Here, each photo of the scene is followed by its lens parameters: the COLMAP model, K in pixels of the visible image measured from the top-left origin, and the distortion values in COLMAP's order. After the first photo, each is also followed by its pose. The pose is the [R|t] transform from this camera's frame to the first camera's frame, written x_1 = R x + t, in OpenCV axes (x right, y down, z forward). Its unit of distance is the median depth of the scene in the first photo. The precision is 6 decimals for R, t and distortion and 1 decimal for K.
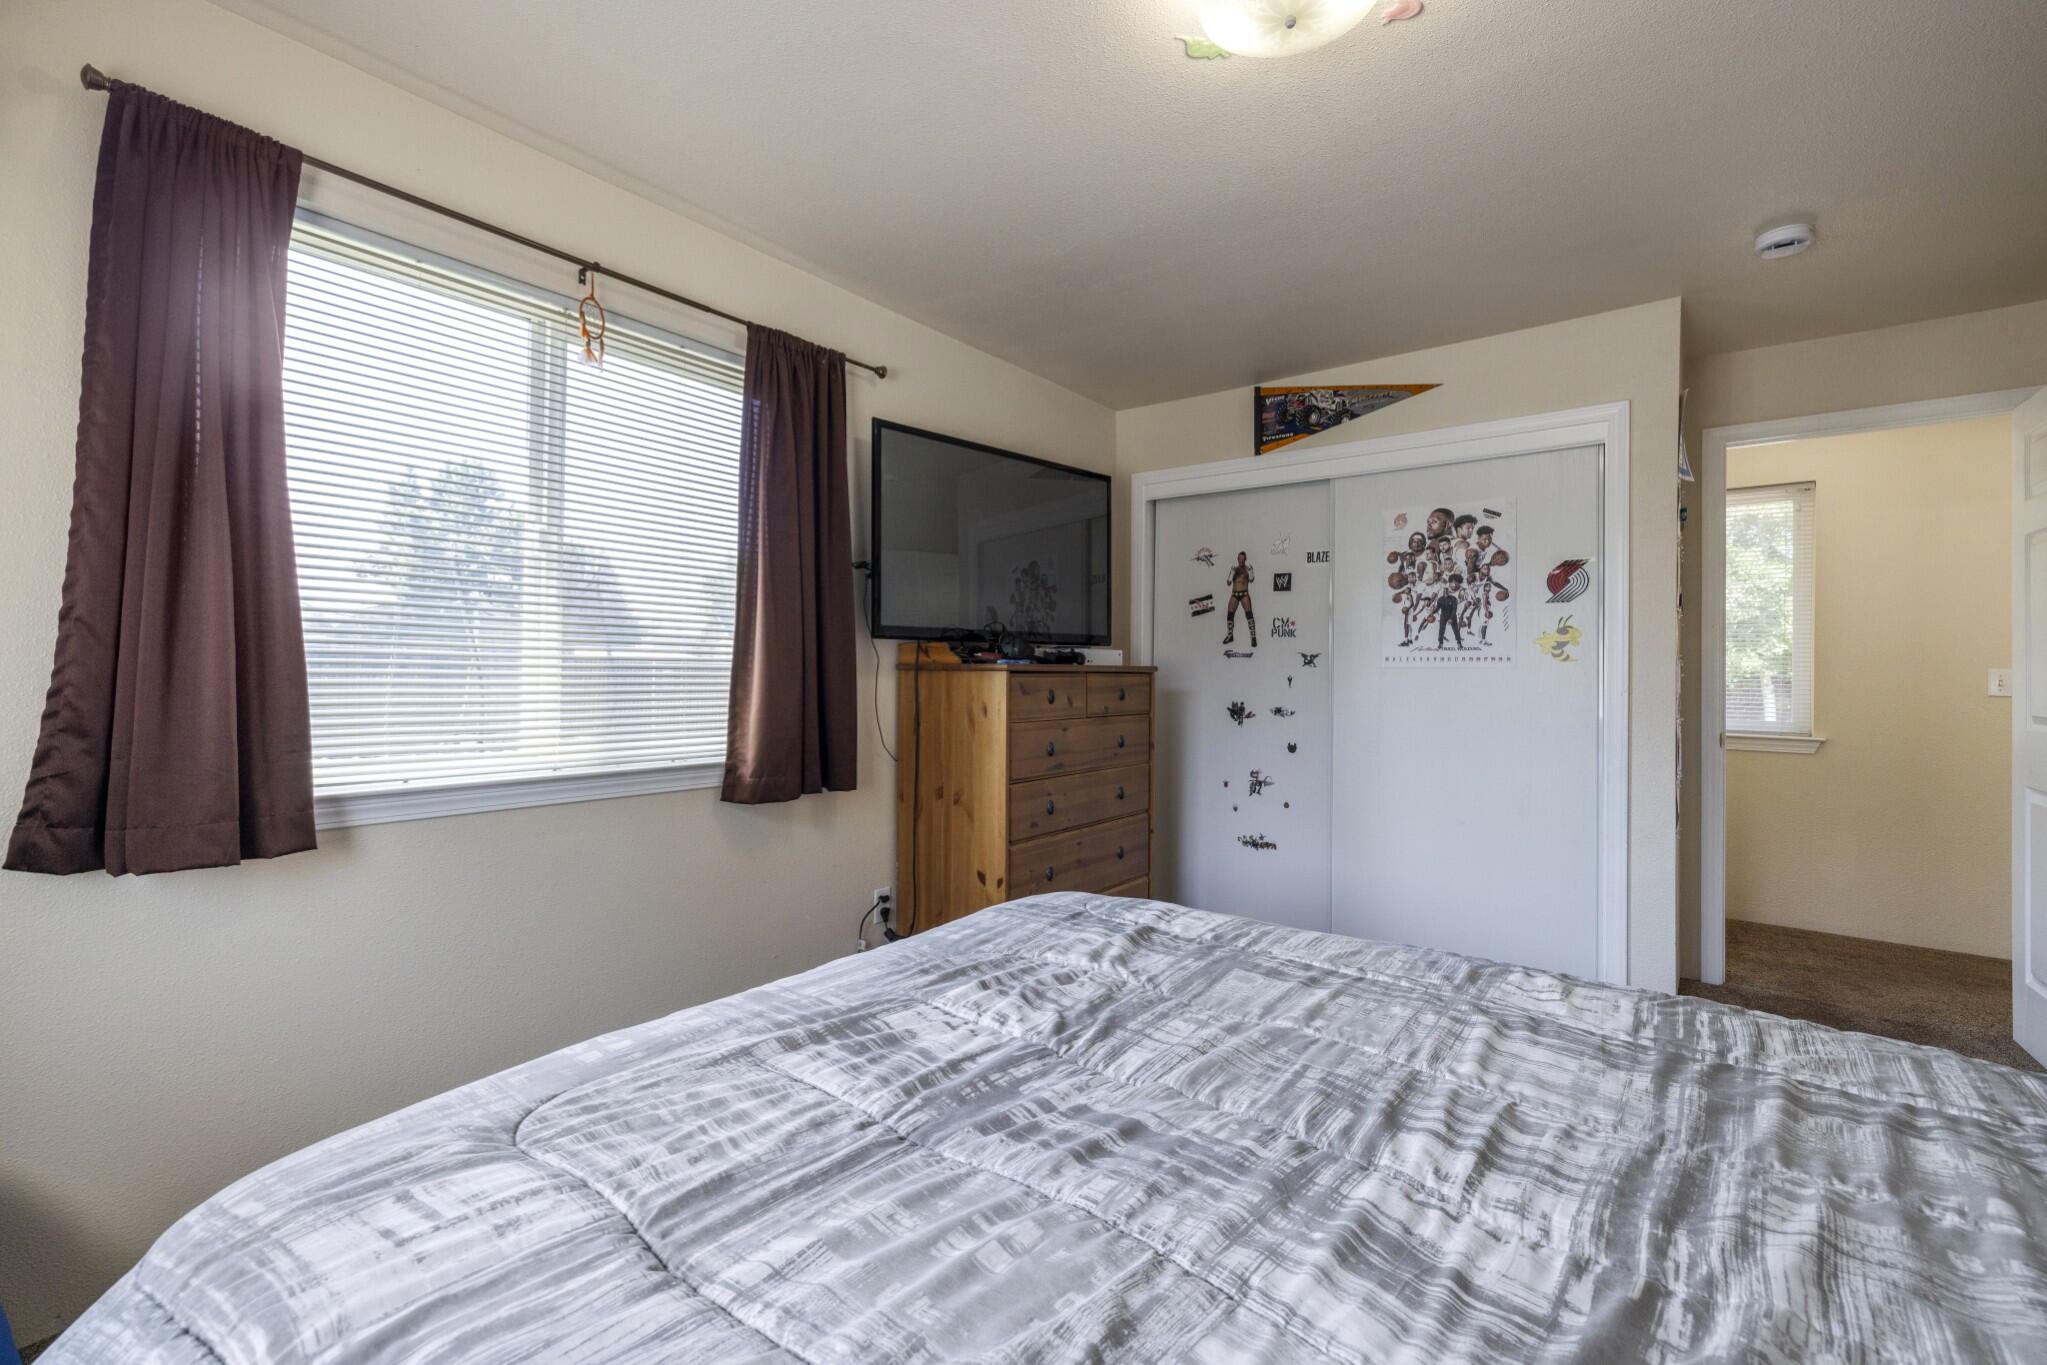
lens RADIAL K [[864.0, 0, 1016.8], [0, 864.0, 669.3], [0, 0, 1]] dist [-0.000485, -0.000453]
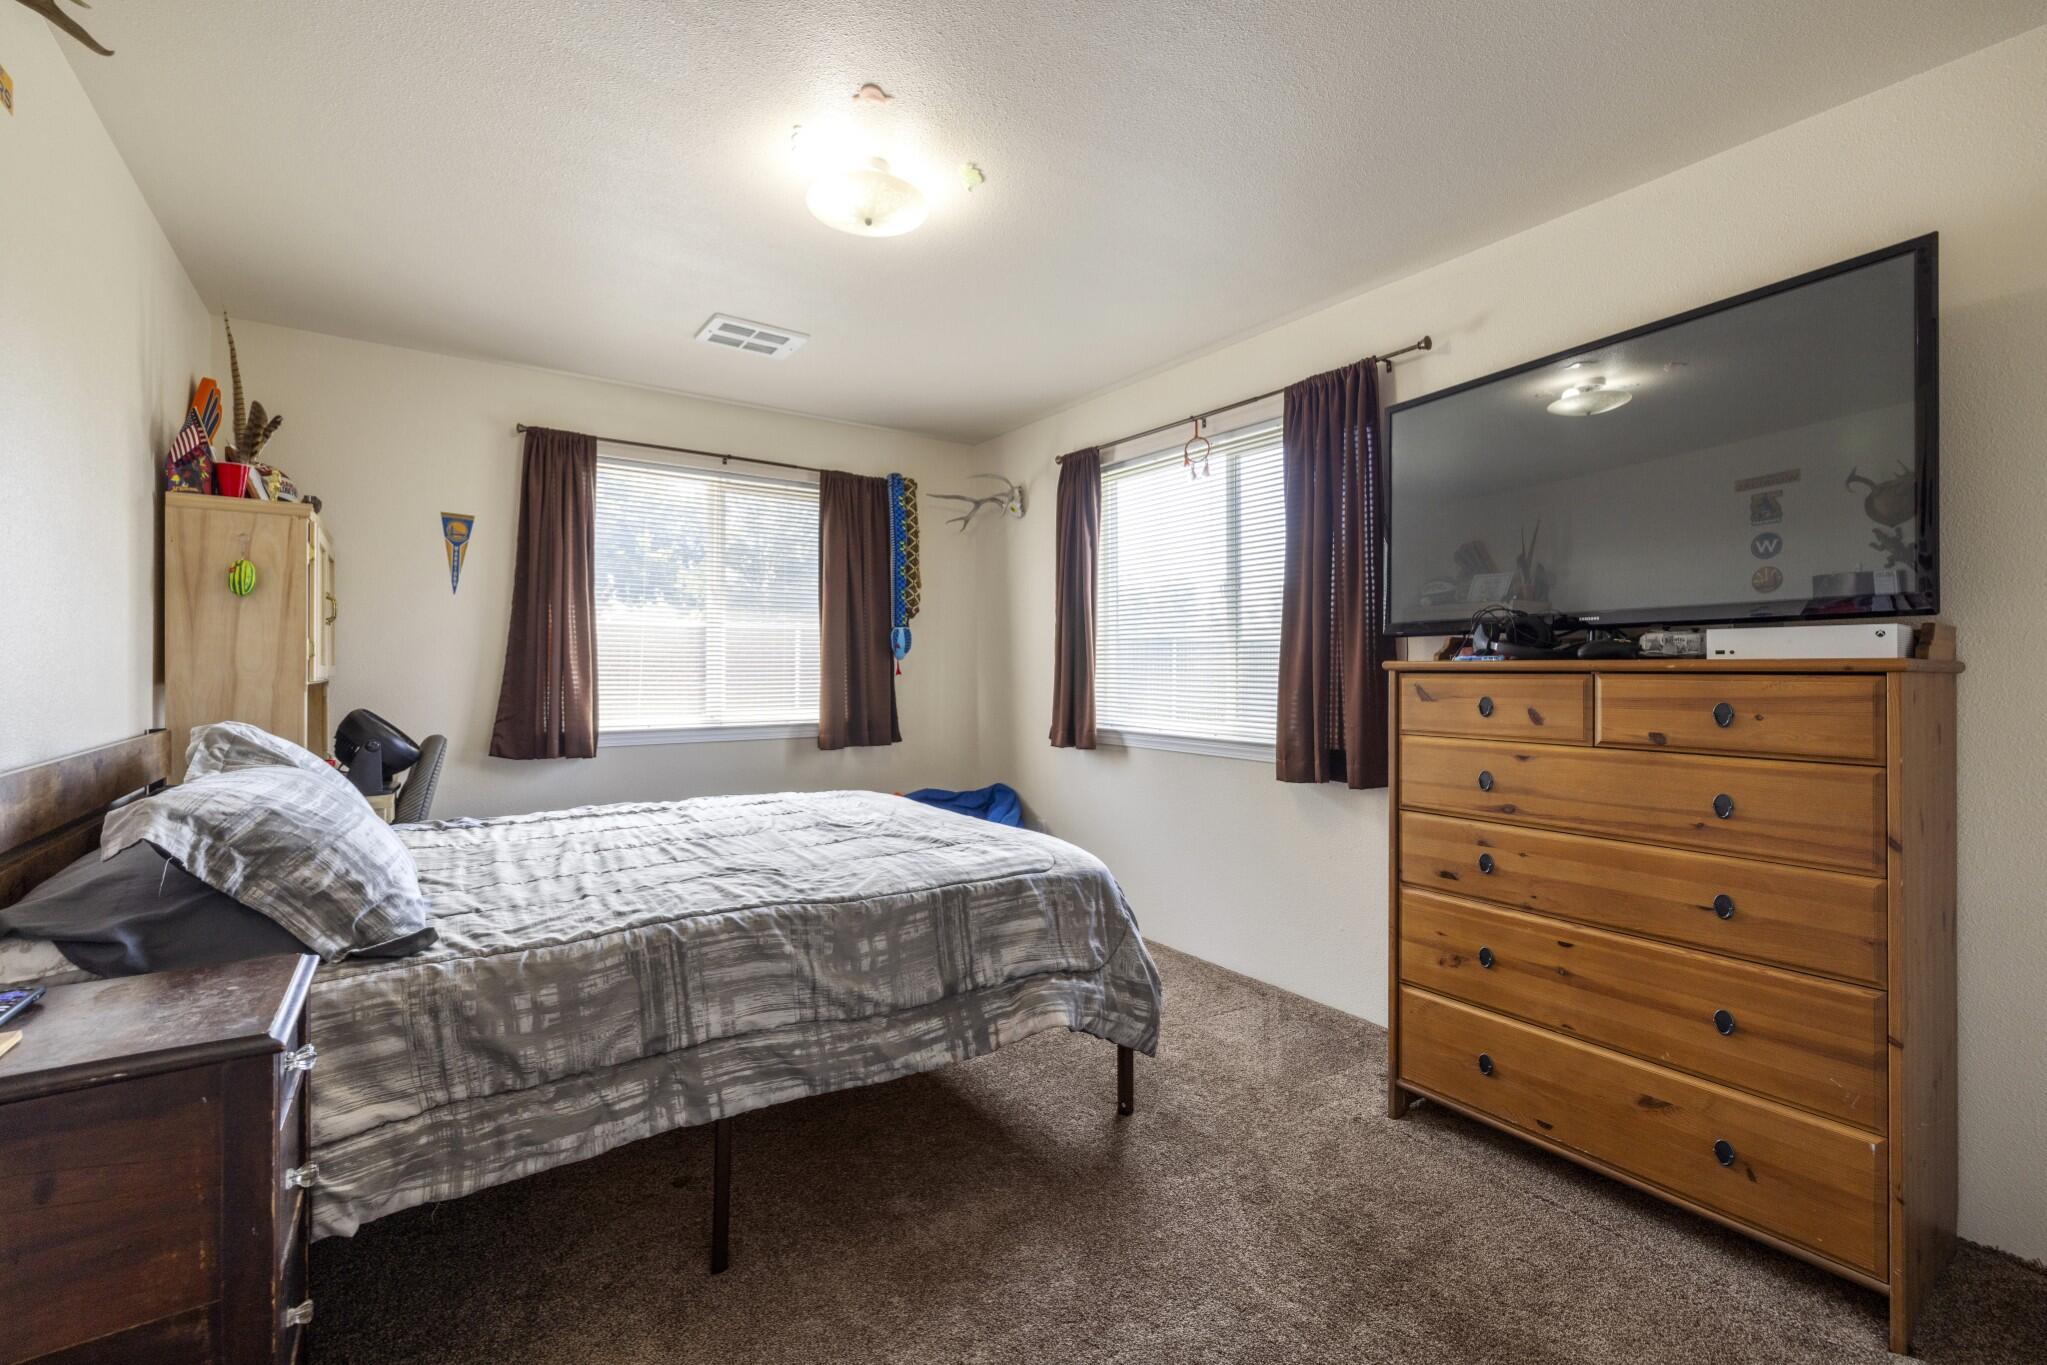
lens RADIAL K [[864.0, 0, 1016.8], [0, 864.0, 669.3], [0, 0, 1]] dist [-0.000485, -0.000453]
pose [[-0.282513, -0.011078, -0.959200, 0.875489], [-0.001485, 0.999937, -0.011111, 0.010980], [0.959262, -0.001715, -0.282512, 0.882325]]
